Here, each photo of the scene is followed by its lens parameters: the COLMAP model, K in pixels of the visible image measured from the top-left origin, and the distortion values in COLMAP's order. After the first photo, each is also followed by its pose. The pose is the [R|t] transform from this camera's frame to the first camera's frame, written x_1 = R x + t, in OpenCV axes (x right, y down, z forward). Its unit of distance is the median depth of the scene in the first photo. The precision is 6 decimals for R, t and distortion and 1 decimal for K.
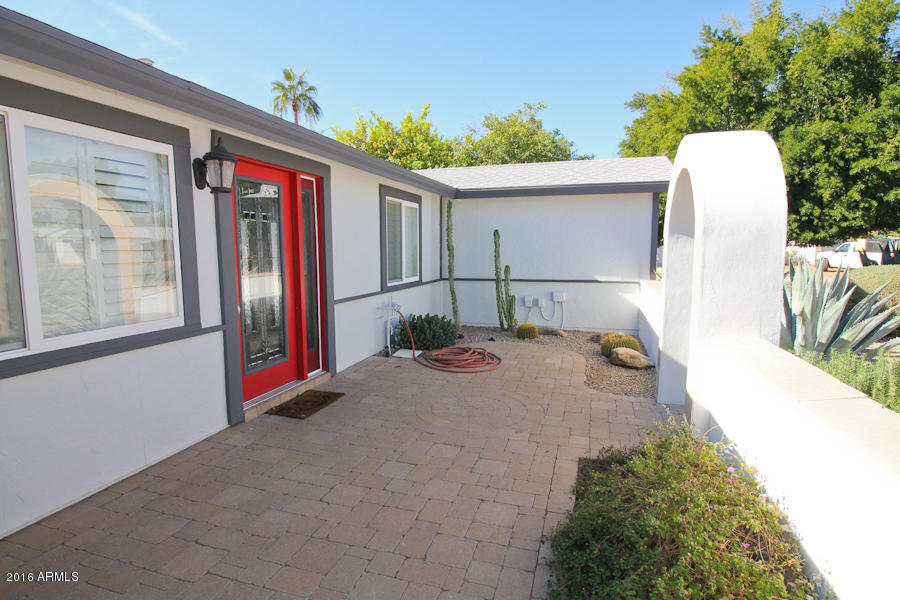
lens RADIAL K [[467.8, 0, 453.0], [0, 467.8, 301.5], [0, 0, 1]] dist [-0.005847, -0.000974]
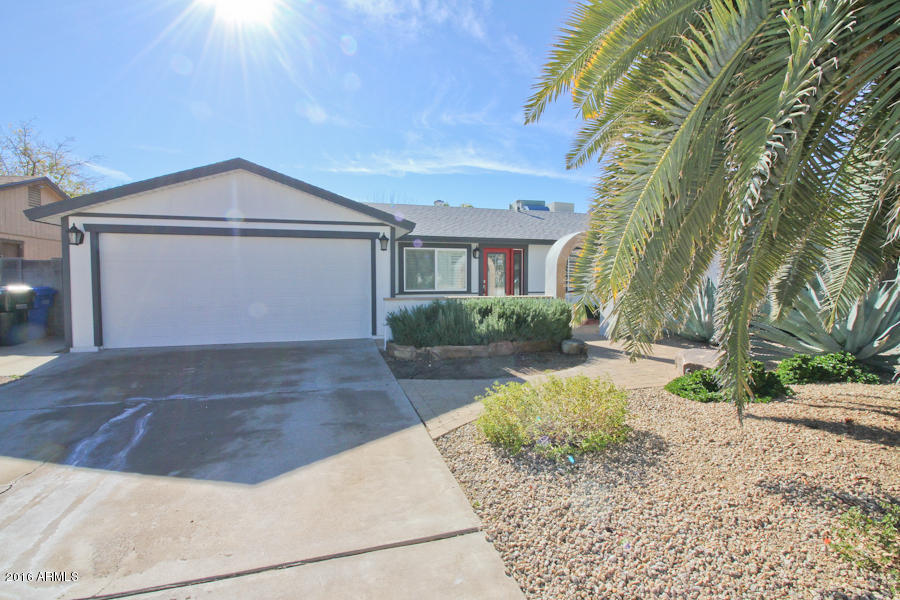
lens RADIAL K [[404.3, 0, 459.0], [0, 404.3, 301.1], [0, 0, 1]] dist [0.000547, -0.013395]
pose [[0.550958, 0.055852, -0.832662, 1.698134], [-0.100458, 0.994941, 0.000266, 0.105352], [0.828465, 0.083501, 0.553781, -0.748687]]
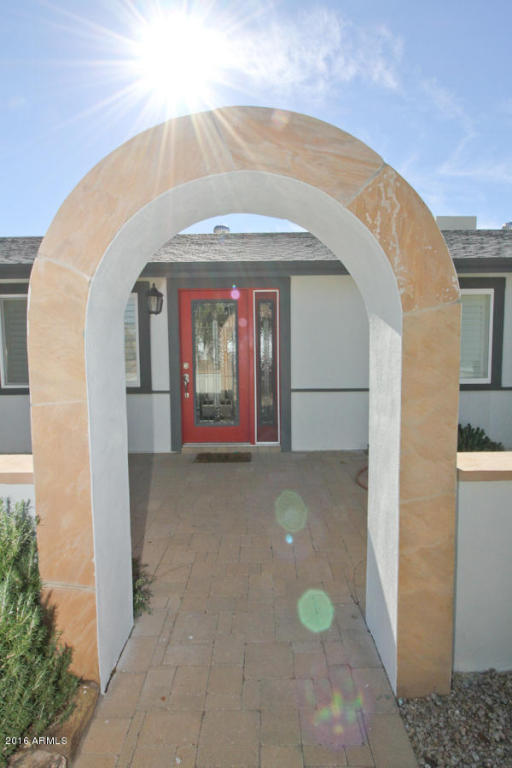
lens RADIAL K [[404.7, 0, 256.6], [0, 404.7, 376.0], [0, 0, 1]] dist [-0.048846, -0.000254]
pose [[0.278348, 0.063044, -0.958409, 0.783484], [-0.100926, 0.994239, 0.036089, -0.068847], [0.955163, 0.086683, 0.283107, 0.685711]]
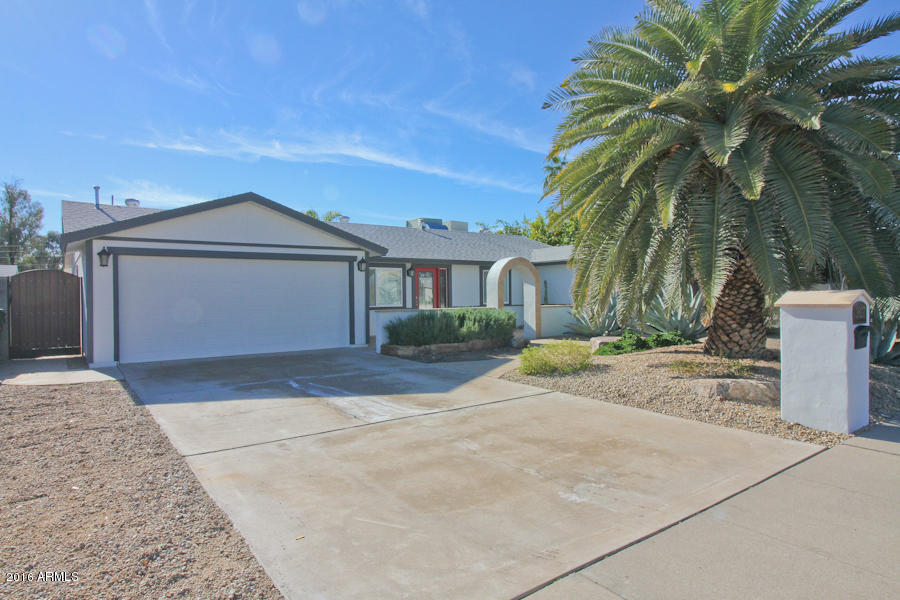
lens RADIAL K [[517.1, 0, 453.1], [0, 517.1, 298.8], [0, 0, 1]] dist [0.001967, -0.003302]
pose [[0.797305, 0.000362, -0.603576, 2.027114], [-0.062237, 0.994719, -0.081617, 0.252711], [0.600359, 0.102639, 0.793117, -1.924549]]
